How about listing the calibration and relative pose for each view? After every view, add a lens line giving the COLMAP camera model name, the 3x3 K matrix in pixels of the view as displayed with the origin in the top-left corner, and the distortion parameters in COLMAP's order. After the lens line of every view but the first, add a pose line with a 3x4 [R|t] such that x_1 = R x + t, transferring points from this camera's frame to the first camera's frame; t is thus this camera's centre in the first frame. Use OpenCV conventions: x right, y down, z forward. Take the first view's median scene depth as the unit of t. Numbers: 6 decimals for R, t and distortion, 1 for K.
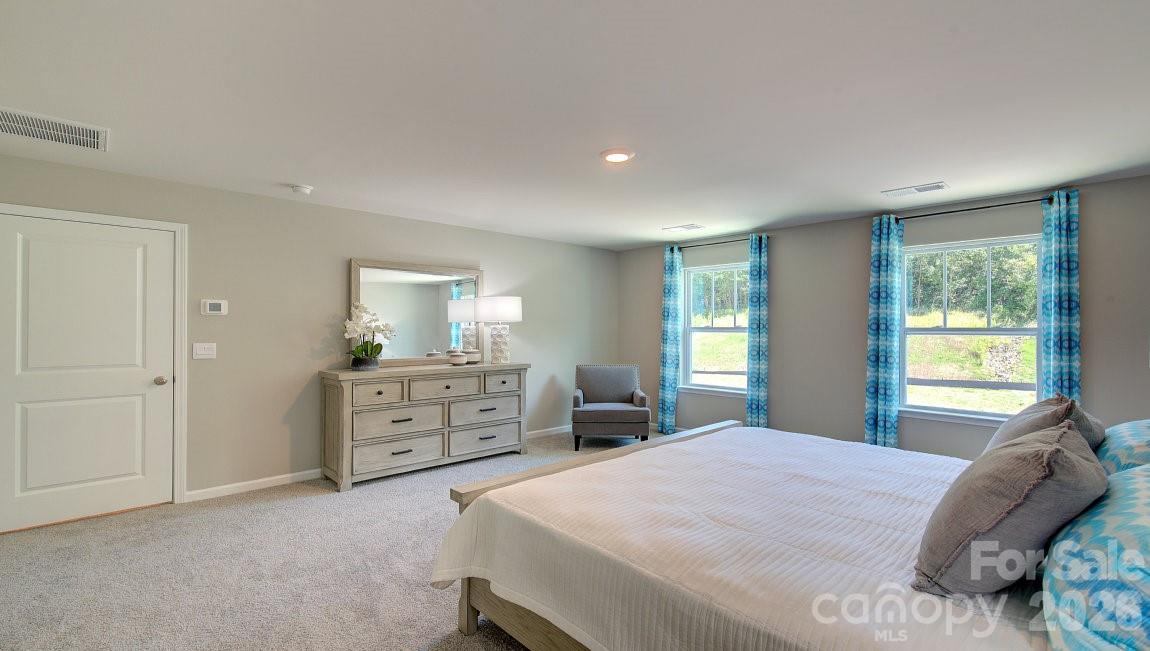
lens RADIAL K [[515.1, 0, 579.0], [0, 515.1, 323.7], [0, 0, 1]] dist [-0.002691, 0.000010]
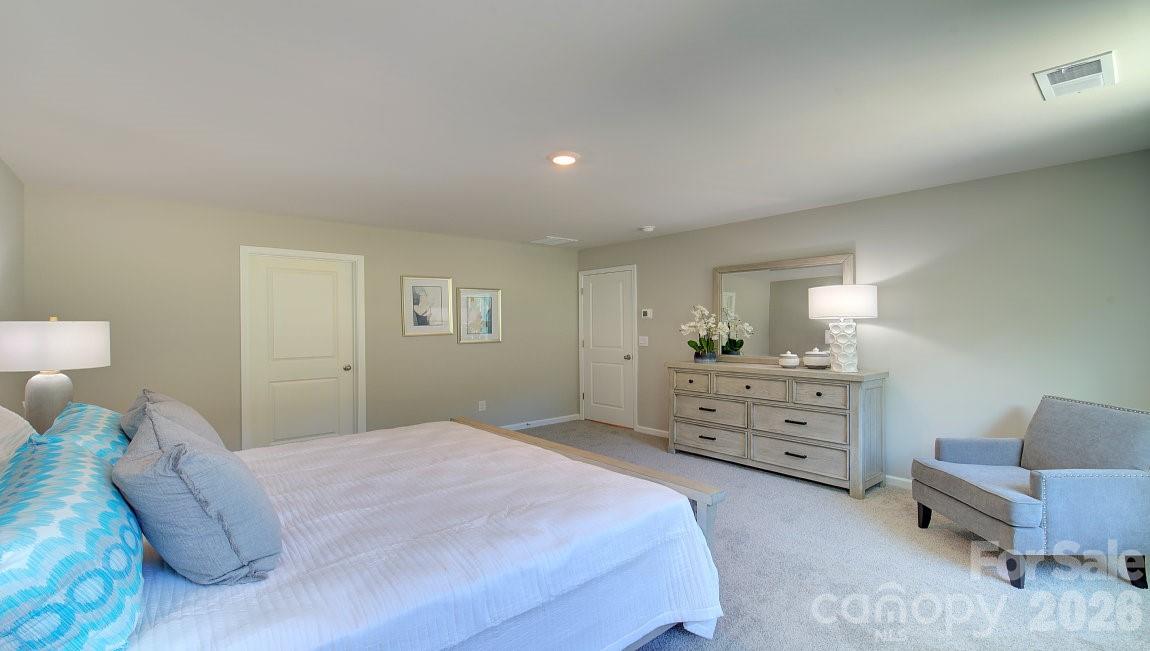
lens RADIAL K [[515.1, 0, 575.8], [0, 515.1, 332.2], [0, 0, 1]] dist [-0.002691, 0.000010]
pose [[-0.056743, 0.007640, -0.998360, 0.726113], [0.006702, 0.999951, 0.007271, 0.009876], [0.998366, -0.006278, -0.056791, 0.722339]]
